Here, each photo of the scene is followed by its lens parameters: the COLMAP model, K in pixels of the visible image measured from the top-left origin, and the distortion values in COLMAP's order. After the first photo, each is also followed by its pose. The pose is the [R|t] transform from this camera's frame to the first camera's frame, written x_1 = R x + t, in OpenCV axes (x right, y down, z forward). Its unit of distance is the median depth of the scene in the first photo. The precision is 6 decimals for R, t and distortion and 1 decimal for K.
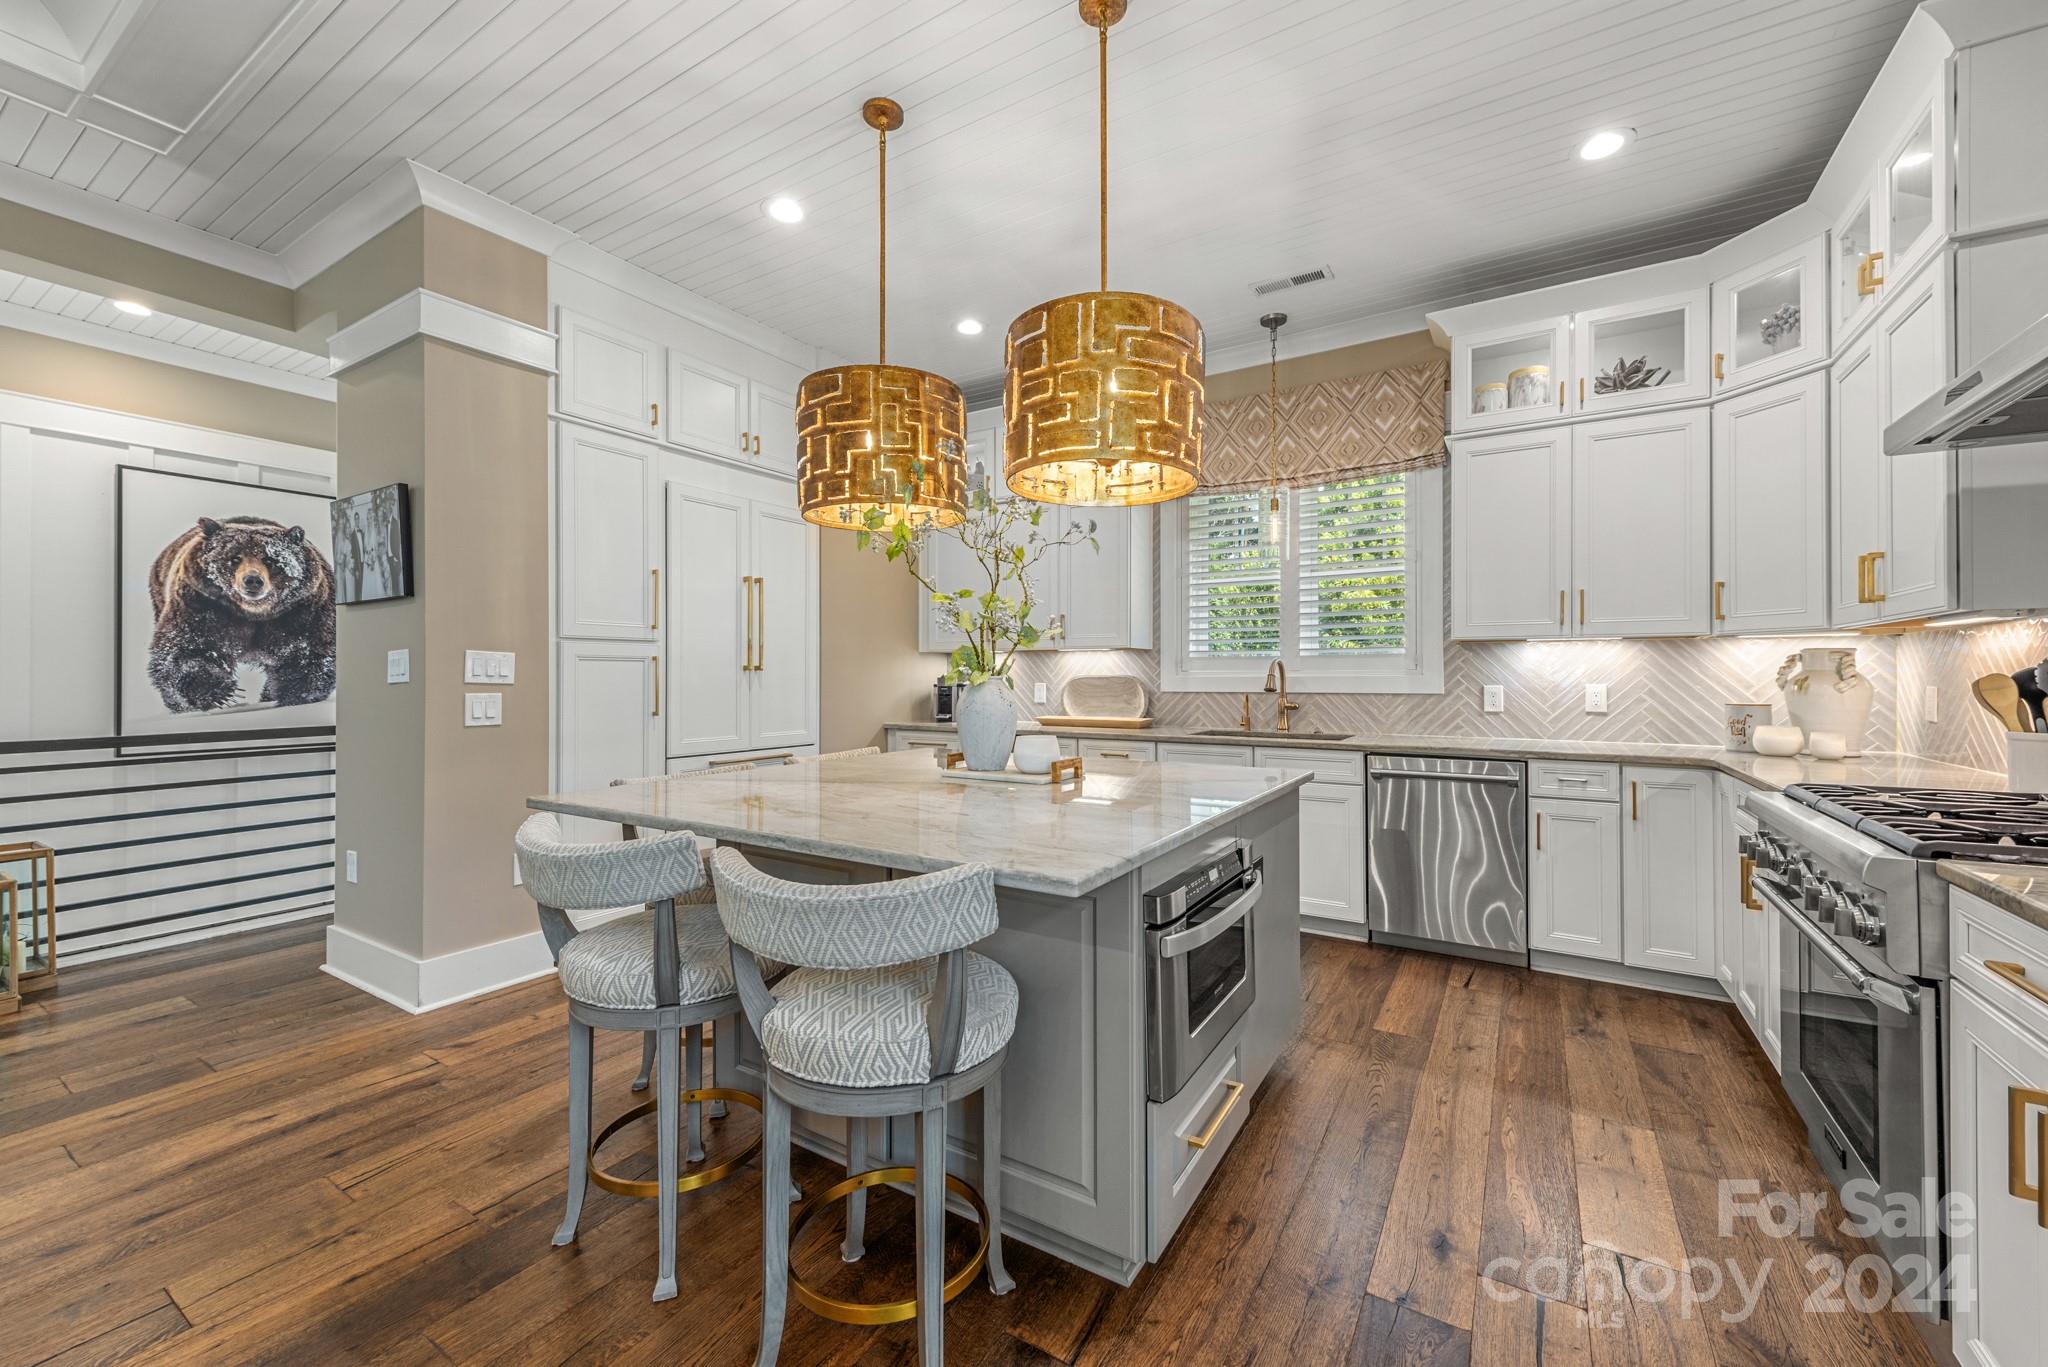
lens RADIAL K [[801.9, 0, 1016.6], [0, 801.9, 680.7], [0, 0, 1]] dist [0.001889, -0.002452]
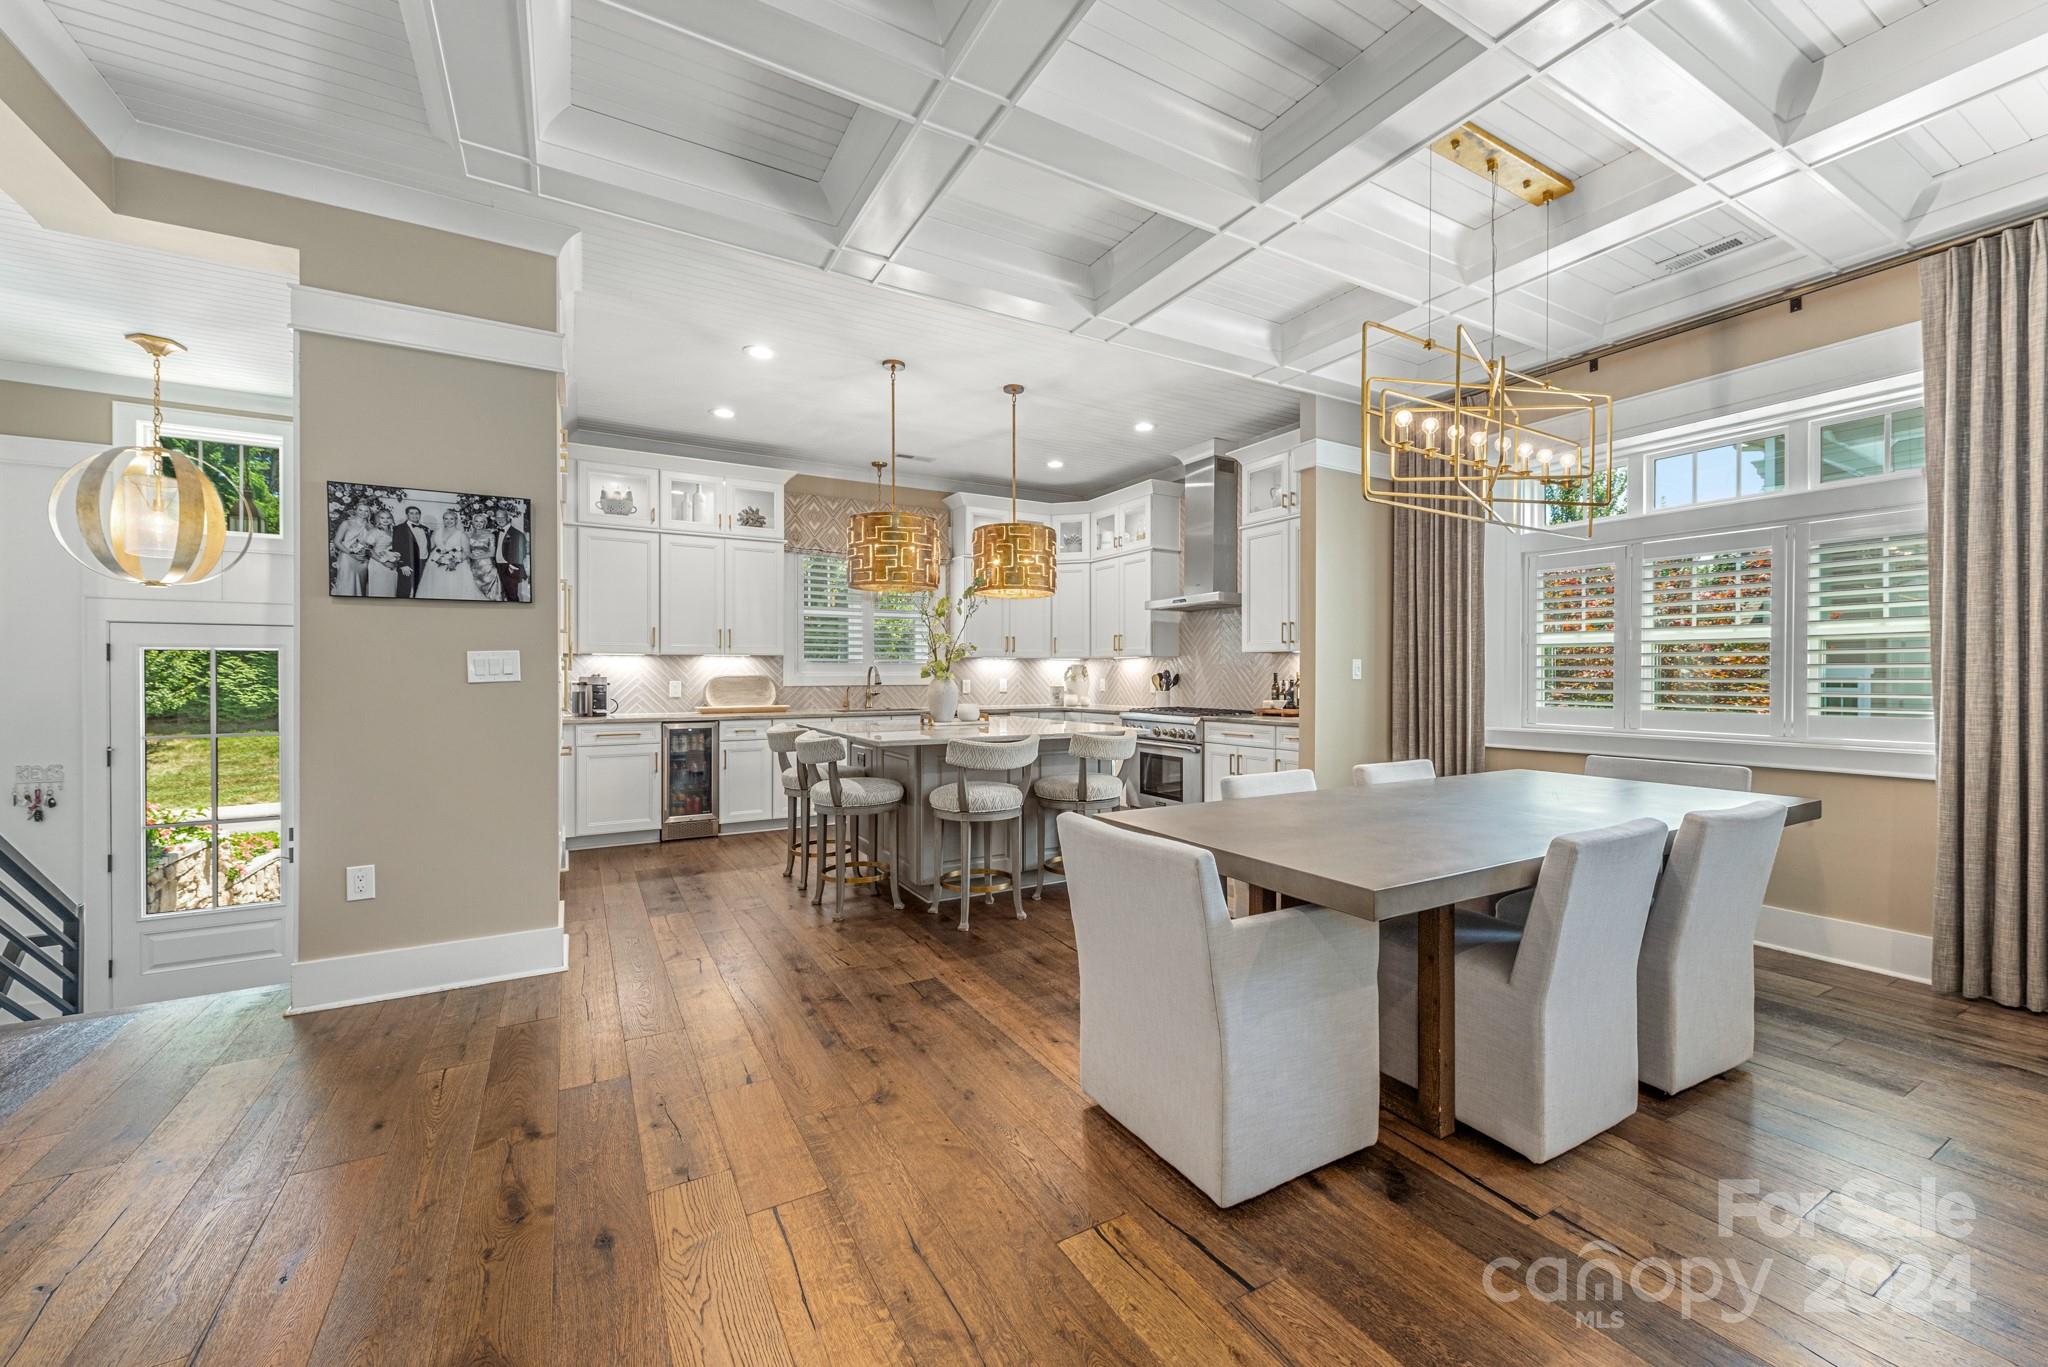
lens RADIAL K [[801.9, 0, 1043.6], [0, 801.9, 679.1], [0, 0, 1]] dist [0.001889, -0.002452]
pose [[0.473404, -0.004187, 0.880836, -1.286095], [0.004526, 0.999987, 0.002321, 0.000016], [-0.880834, 0.002888, 0.473417, -0.129285]]
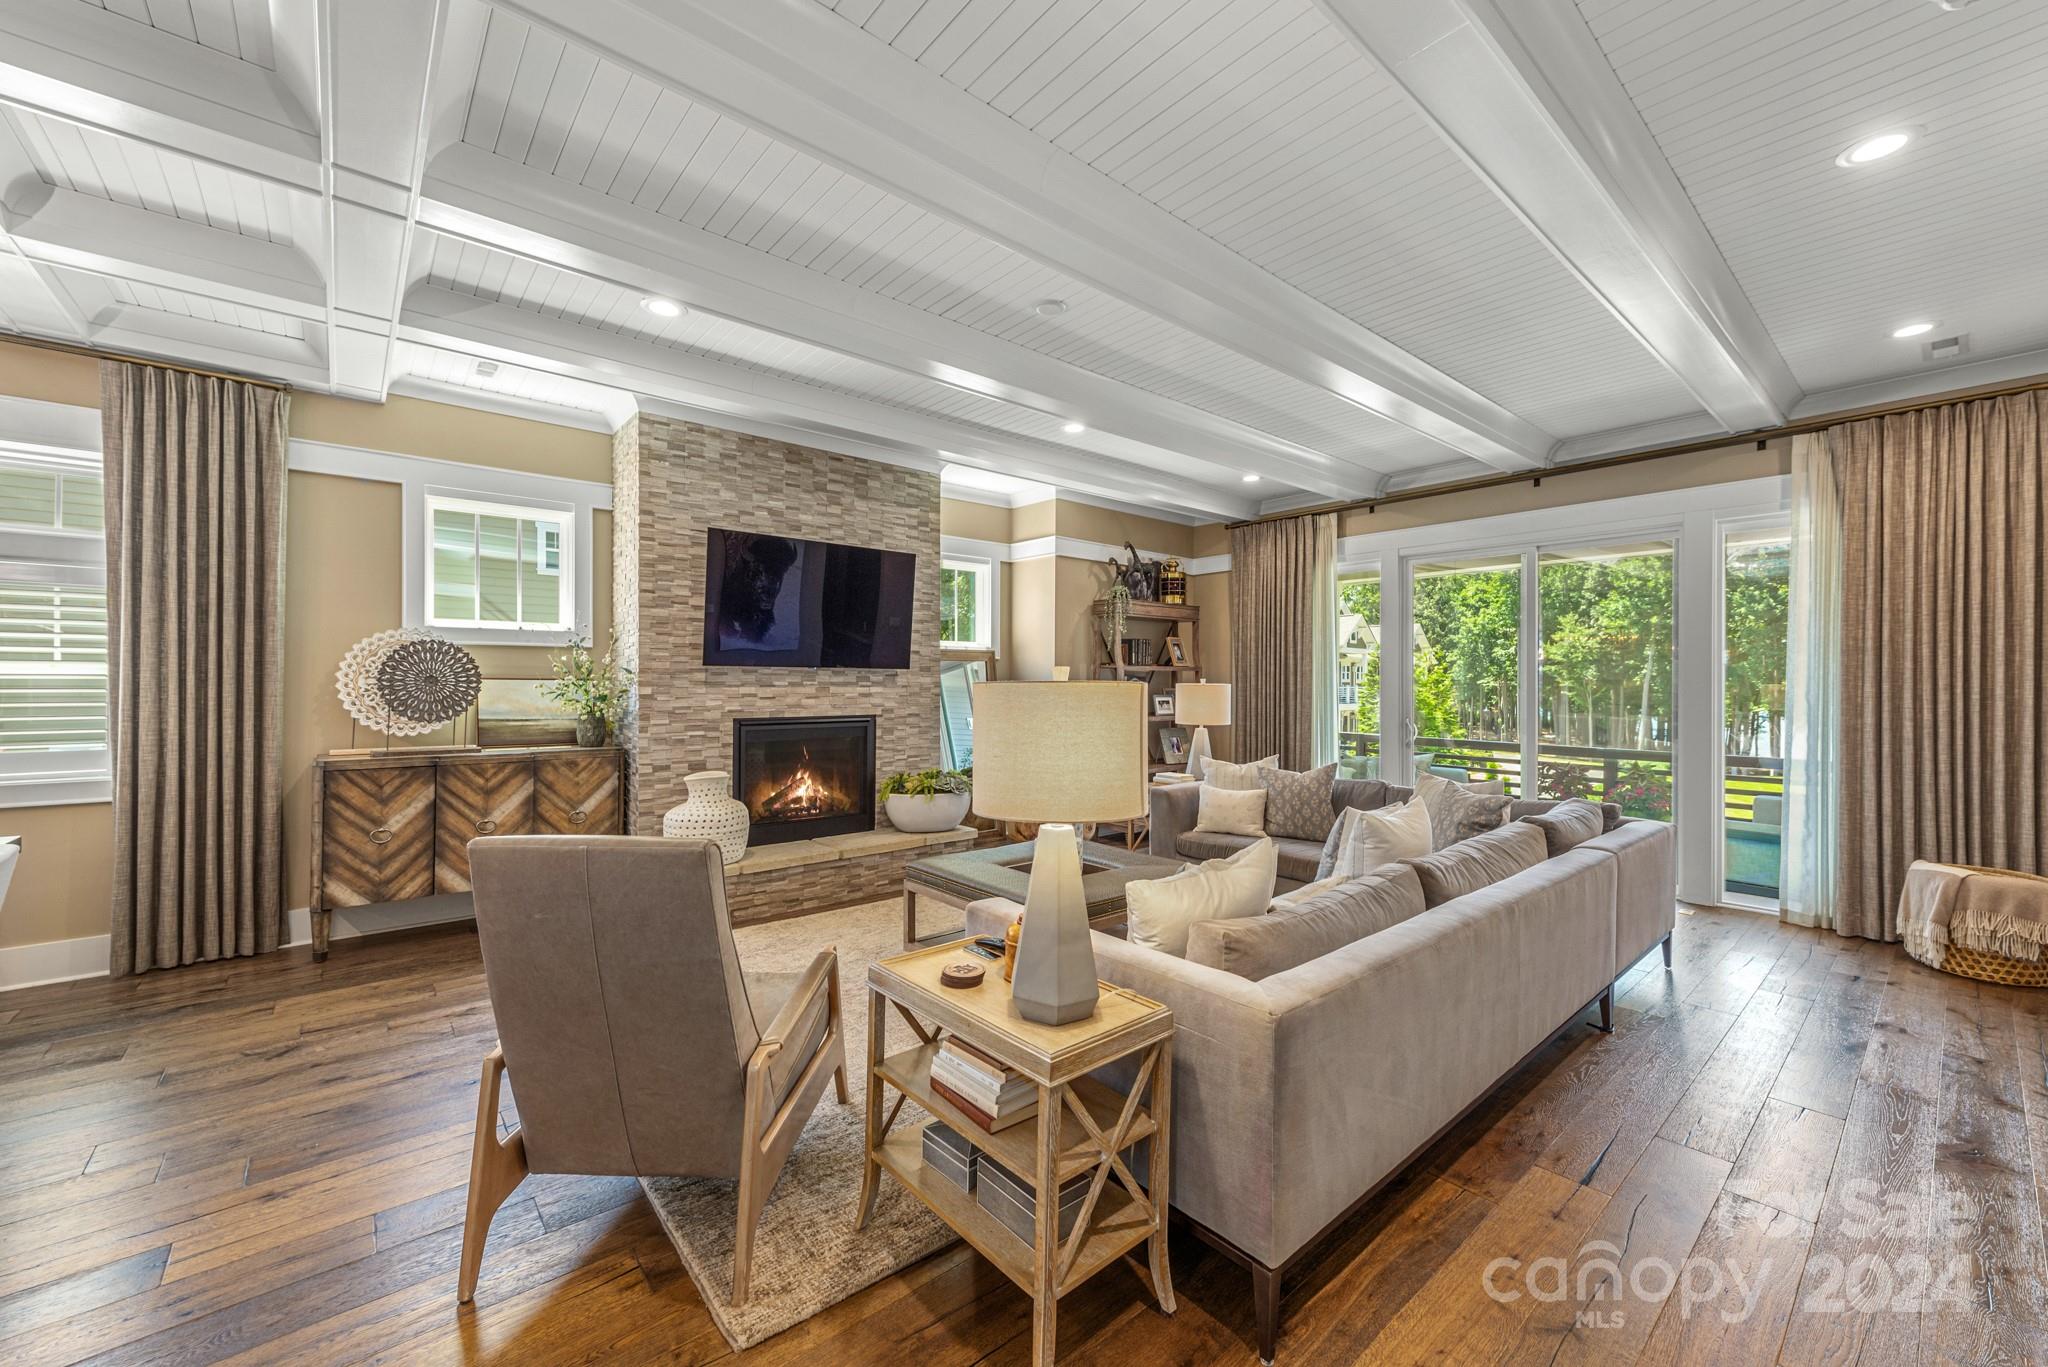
lens RADIAL K [[801.9, 0, 1026.6], [0, 801.9, 679.7], [0, 0, 1]] dist [0.001889, -0.002452]
pose [[-0.952371, -0.001881, 0.304937, -1.532438], [-0.001848, 0.999998, 0.000394, -0.049081], [-0.304937, -0.000188, -0.952372, 0.077179]]
